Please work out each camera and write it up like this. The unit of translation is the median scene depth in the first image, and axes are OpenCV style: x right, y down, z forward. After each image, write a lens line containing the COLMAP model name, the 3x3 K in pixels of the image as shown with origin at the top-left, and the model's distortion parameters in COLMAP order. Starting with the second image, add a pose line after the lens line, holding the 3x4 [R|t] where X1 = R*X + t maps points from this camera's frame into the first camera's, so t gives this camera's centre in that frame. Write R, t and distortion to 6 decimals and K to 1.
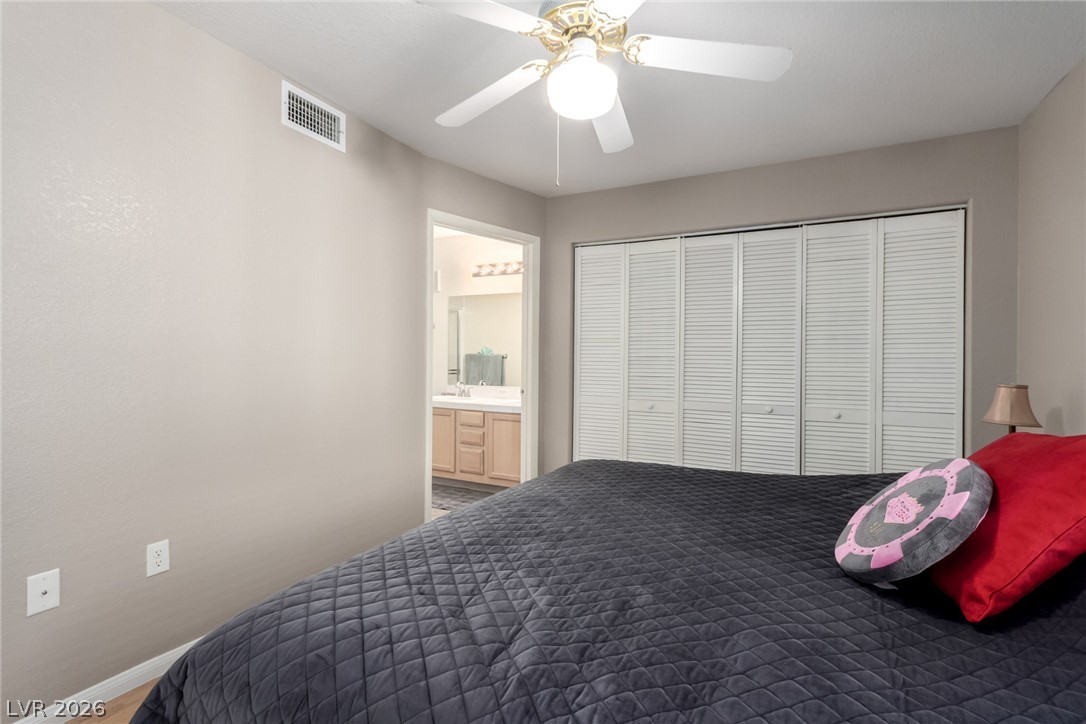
lens RADIAL K [[486.0, 0, 543.0], [0, 486.0, 362.0], [0, 0, 1]] dist [-0.000949, -0.000110]
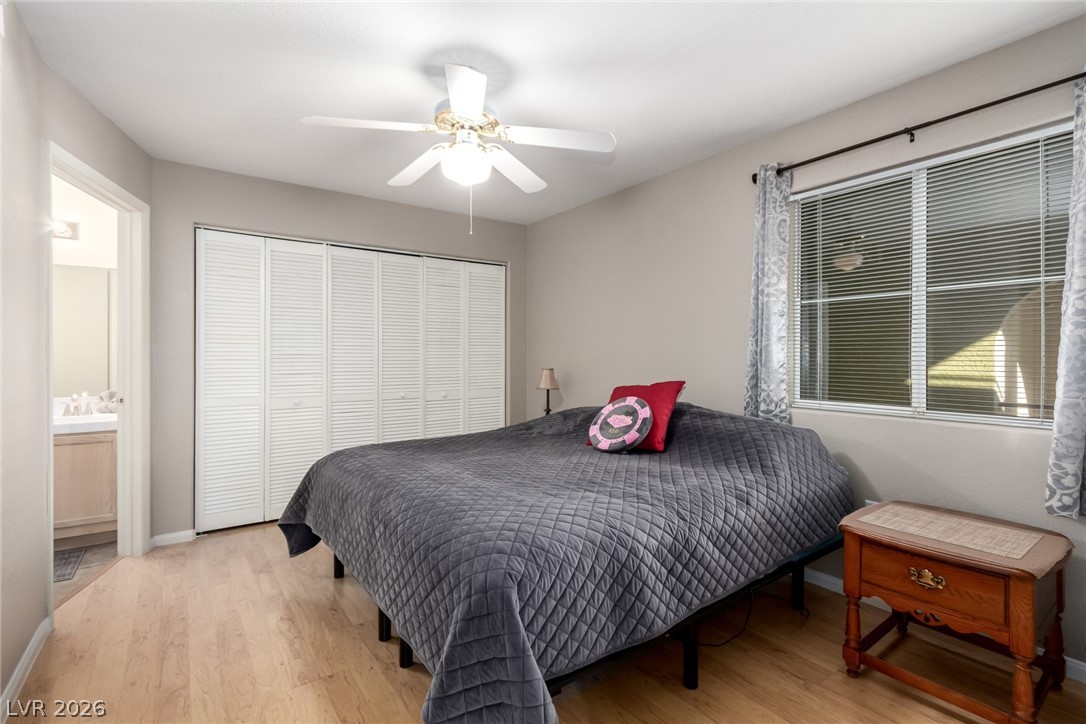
lens RADIAL K [[496.2, 0, 540.0], [0, 496.2, 352.7], [0, 0, 1]] dist [0.000607, -0.000036]
pose [[0.477726, -0.007173, 0.878479, -0.458704], [0.010574, 0.999941, 0.002415, -0.011607], [-0.878445, 0.008136, 0.477774, 0.051689]]
